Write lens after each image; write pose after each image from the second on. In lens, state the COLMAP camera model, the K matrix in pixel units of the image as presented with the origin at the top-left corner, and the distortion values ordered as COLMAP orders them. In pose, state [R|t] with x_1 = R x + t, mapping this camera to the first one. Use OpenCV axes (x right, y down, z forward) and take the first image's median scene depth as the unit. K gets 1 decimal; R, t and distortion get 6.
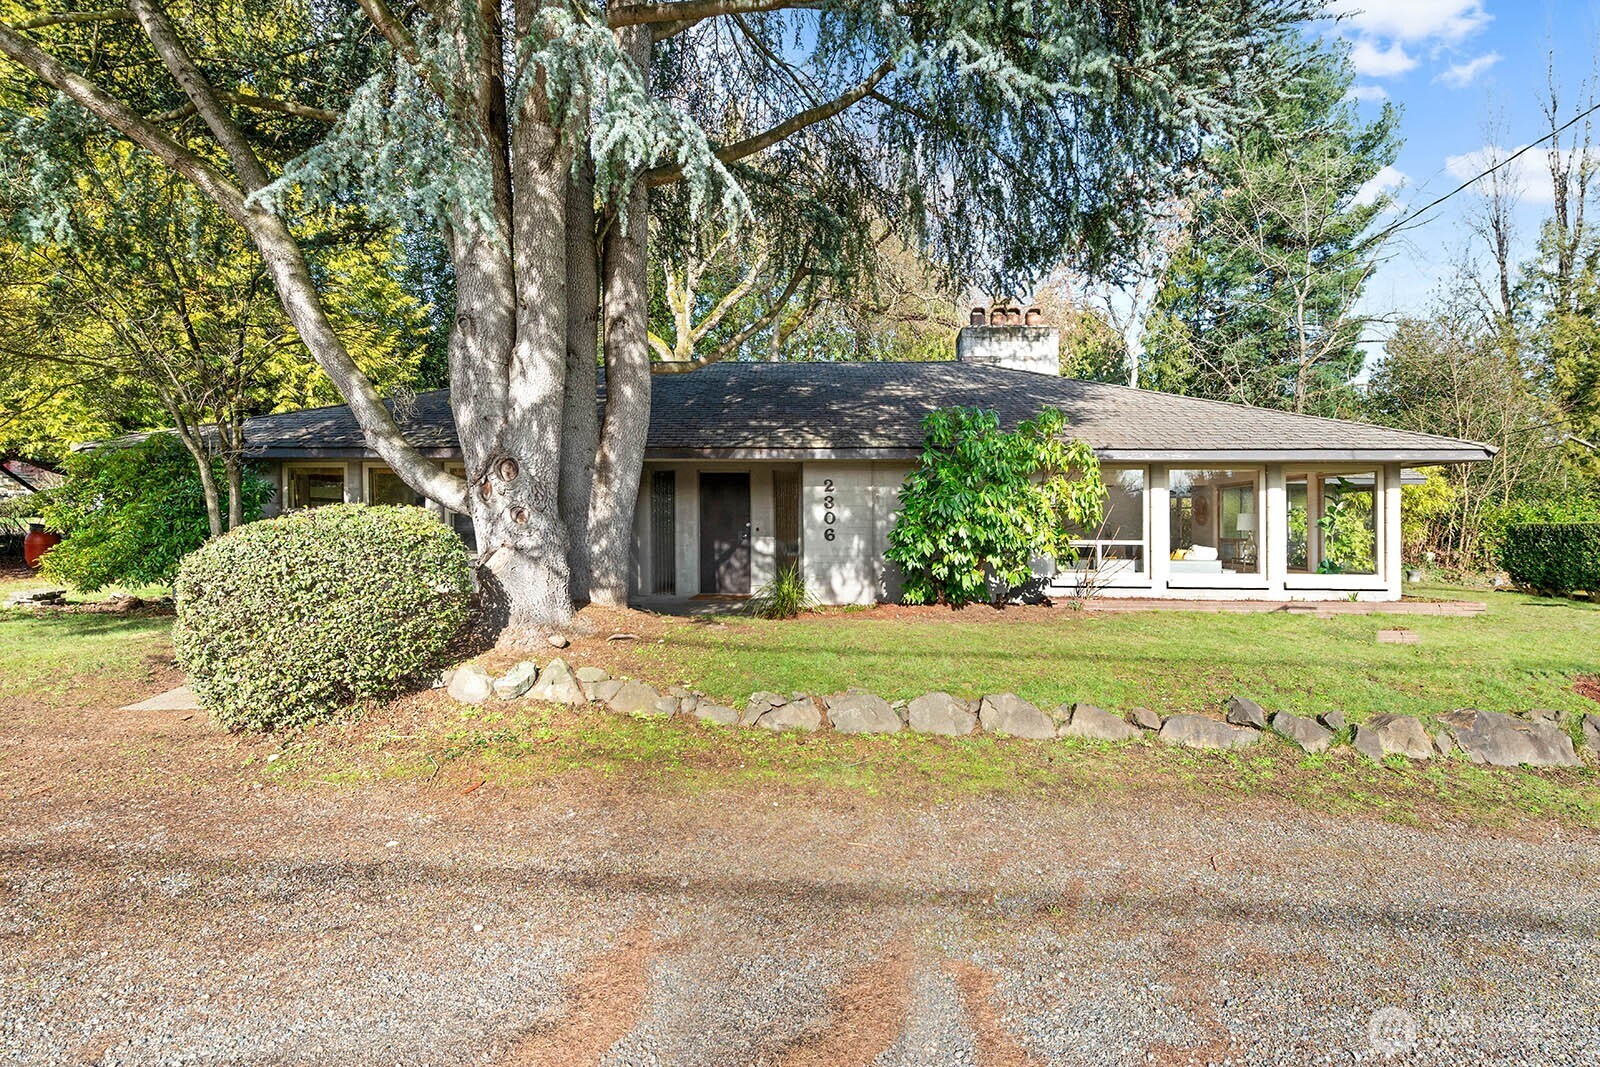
lens RADIAL K [[731.4, 0, 814.5], [0, 731.4, 499.7], [0, 0, 1]] dist [0.024846, 0.000143]
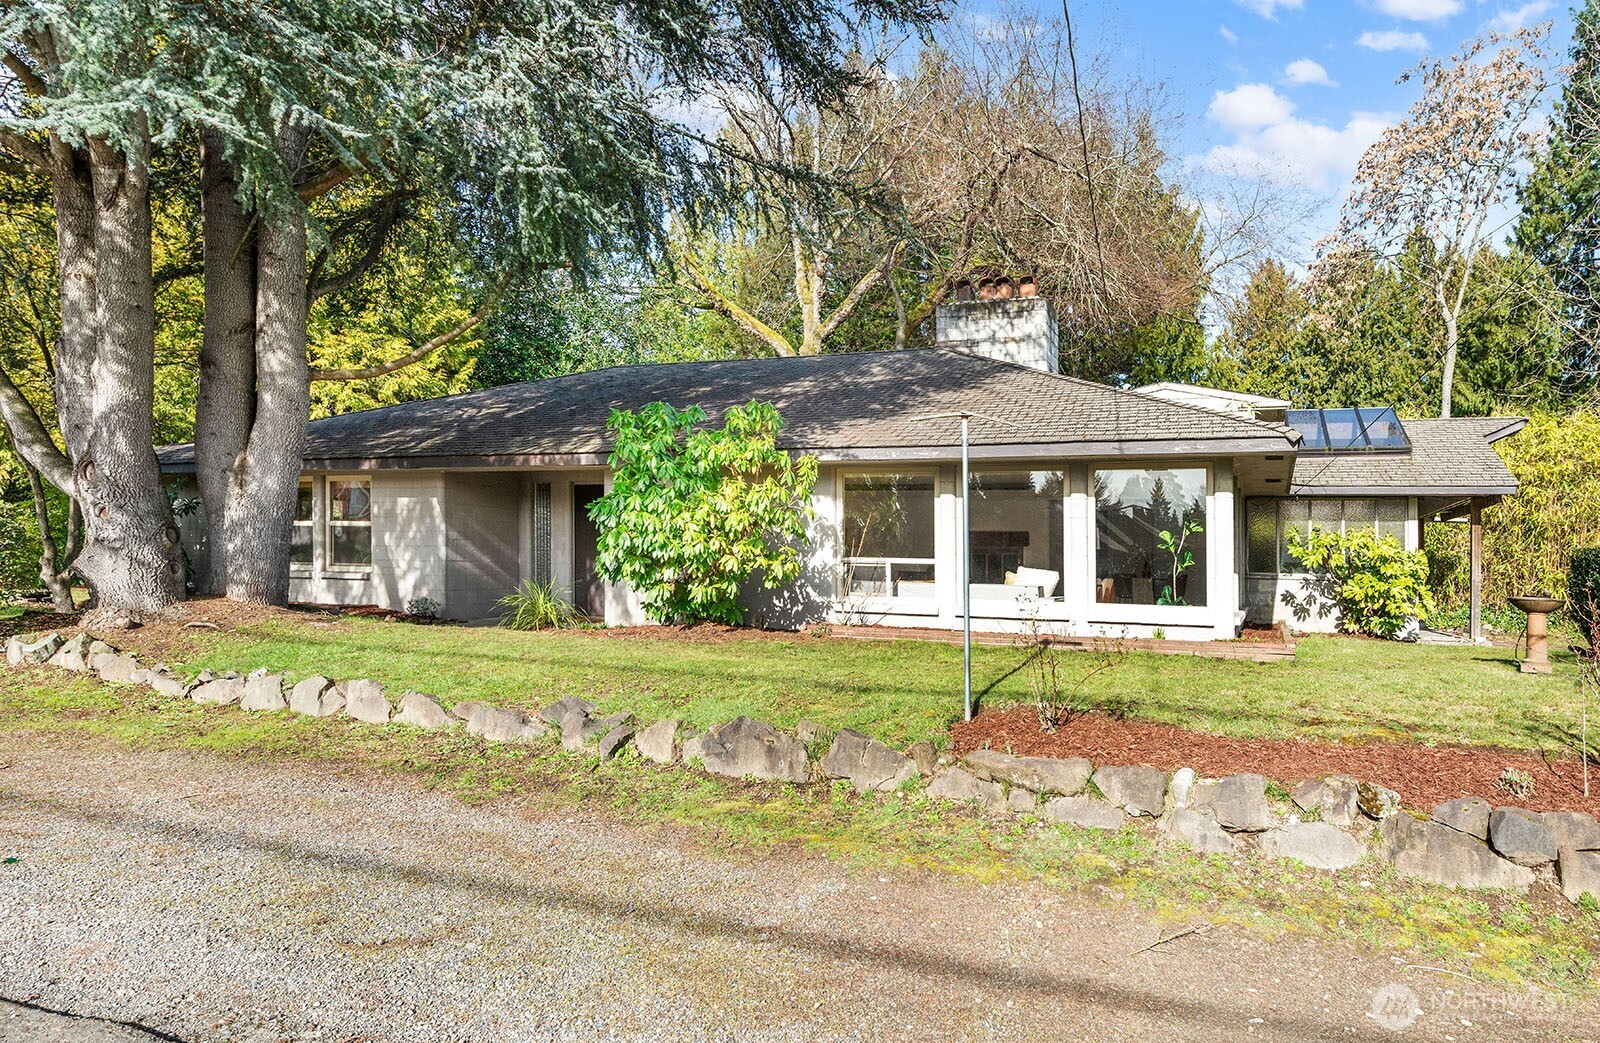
lens RADIAL K [[920.3, 0, 802.7], [0, 920.3, 524.4], [0, 0, 1]] dist [0.008856, 0.000489]
pose [[0.954157, 0.004743, -0.299268, 0.817577], [-0.007484, 0.999940, -0.008013, 0.035523], [0.299212, 0.009886, 0.954135, -0.031462]]
